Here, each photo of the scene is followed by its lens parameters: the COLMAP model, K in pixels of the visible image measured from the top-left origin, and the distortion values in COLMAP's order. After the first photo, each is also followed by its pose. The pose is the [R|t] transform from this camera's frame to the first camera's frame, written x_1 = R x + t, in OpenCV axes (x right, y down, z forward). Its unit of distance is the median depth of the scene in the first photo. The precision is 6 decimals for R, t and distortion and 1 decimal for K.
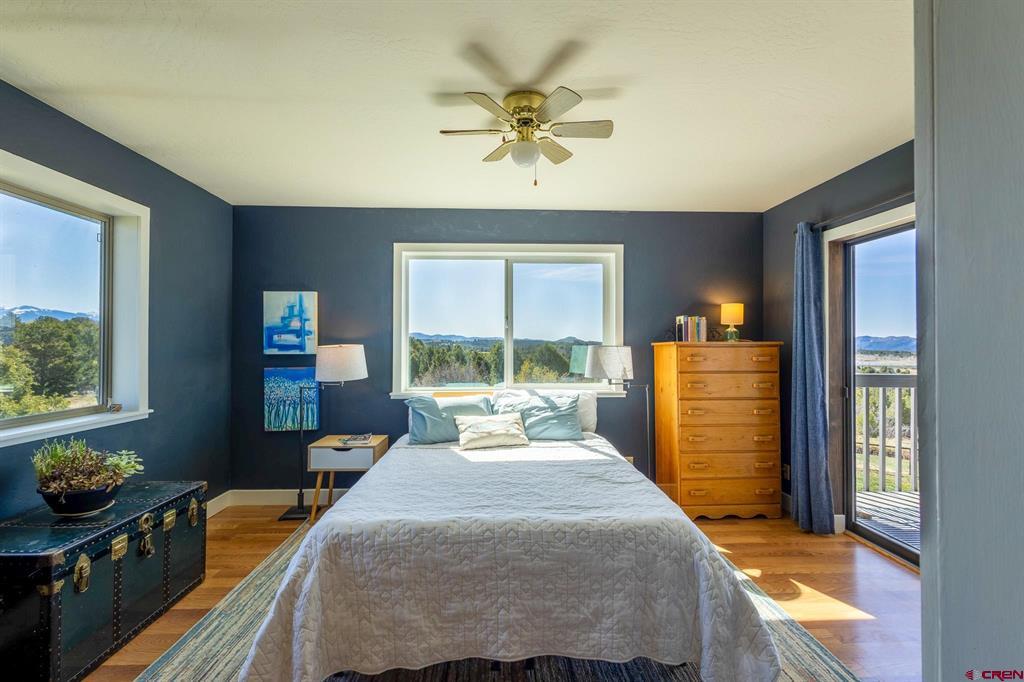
lens RADIAL K [[468.4, 0, 511.6], [0, 468.4, 345.9], [0, 0, 1]] dist [0.005293, -0.000239]
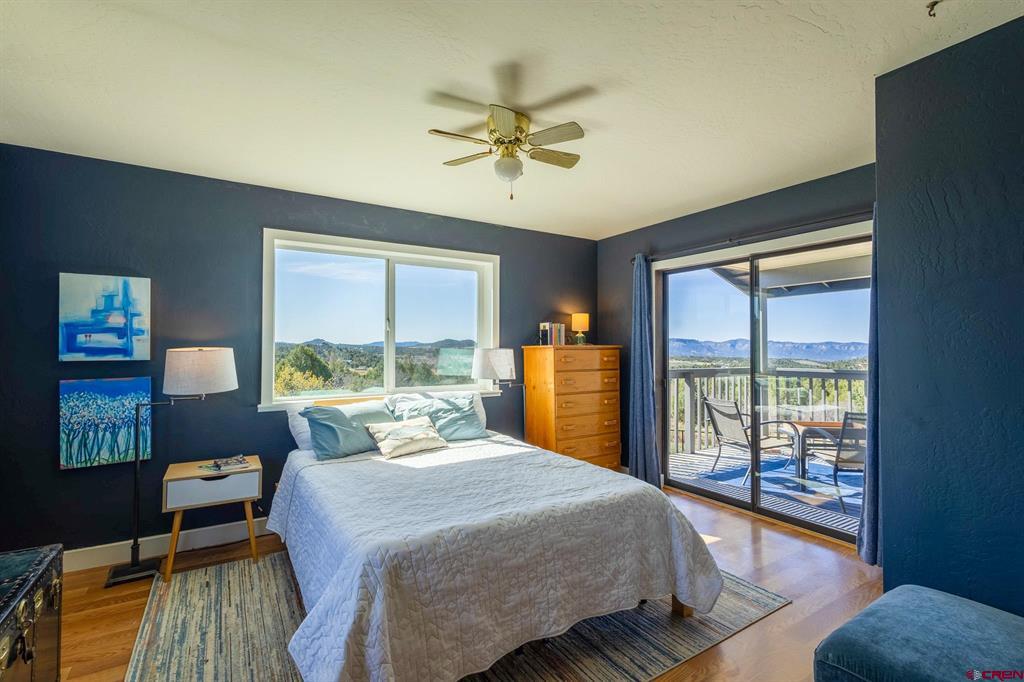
lens RADIAL K [[468.4, 0, 514.5], [0, 468.4, 346.2], [0, 0, 1]] dist [0.005293, -0.000239]
pose [[0.868676, 0.001512, 0.495378, -0.315001], [0.001119, 0.999987, -0.005014, -0.000693], [-0.495379, 0.004910, 0.868663, 0.043665]]
